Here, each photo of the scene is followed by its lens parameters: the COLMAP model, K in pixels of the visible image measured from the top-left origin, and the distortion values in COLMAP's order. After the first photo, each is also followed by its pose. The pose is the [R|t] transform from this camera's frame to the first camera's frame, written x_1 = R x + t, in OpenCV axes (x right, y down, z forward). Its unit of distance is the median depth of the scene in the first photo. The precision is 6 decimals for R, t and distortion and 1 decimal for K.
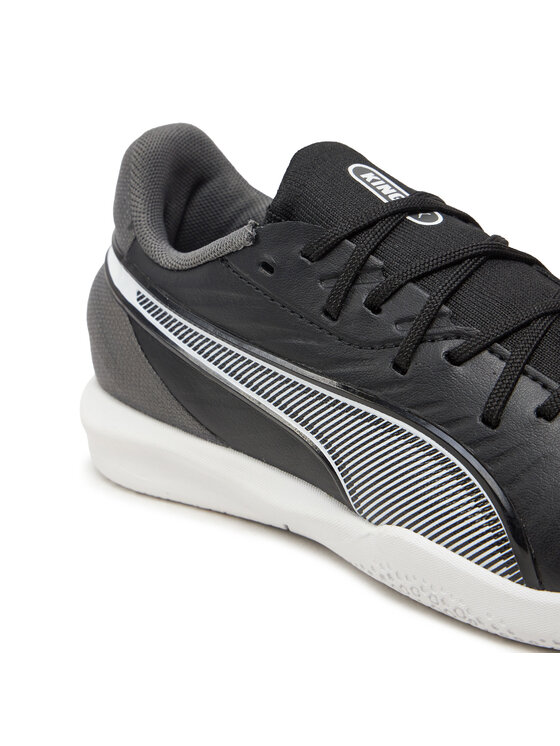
lens RADIAL K [[2131.1, 0, 280.0], [0, 2131.1, 373.0], [0, 0, 1]] dist [0.469039, -0.515275]
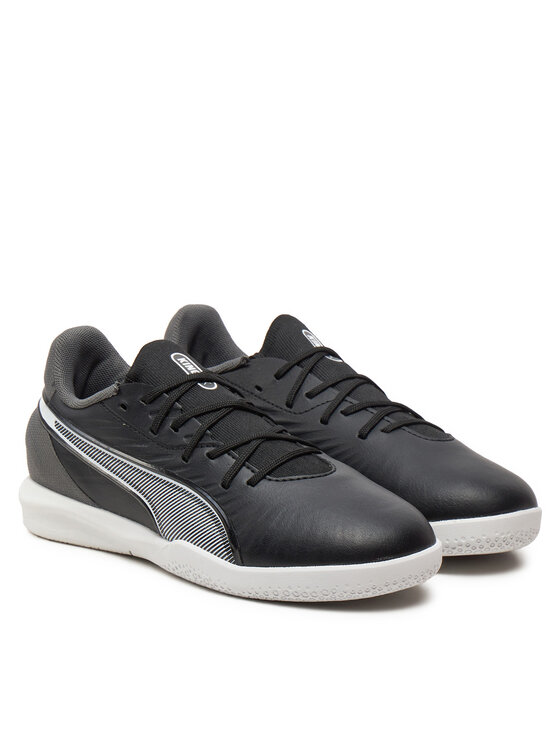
lens RADIAL K [[2194.9, 0, 280.0], [0, 2194.9, 373.0], [0, 0, 1]] dist [-0.623085, -0.119438]
pose [[0.998264, 0.050404, 0.030481, 0.072070], [-0.047492, 0.994834, -0.089716, 0.088214], [-0.034846, 0.088113, 0.995501, -0.935814]]
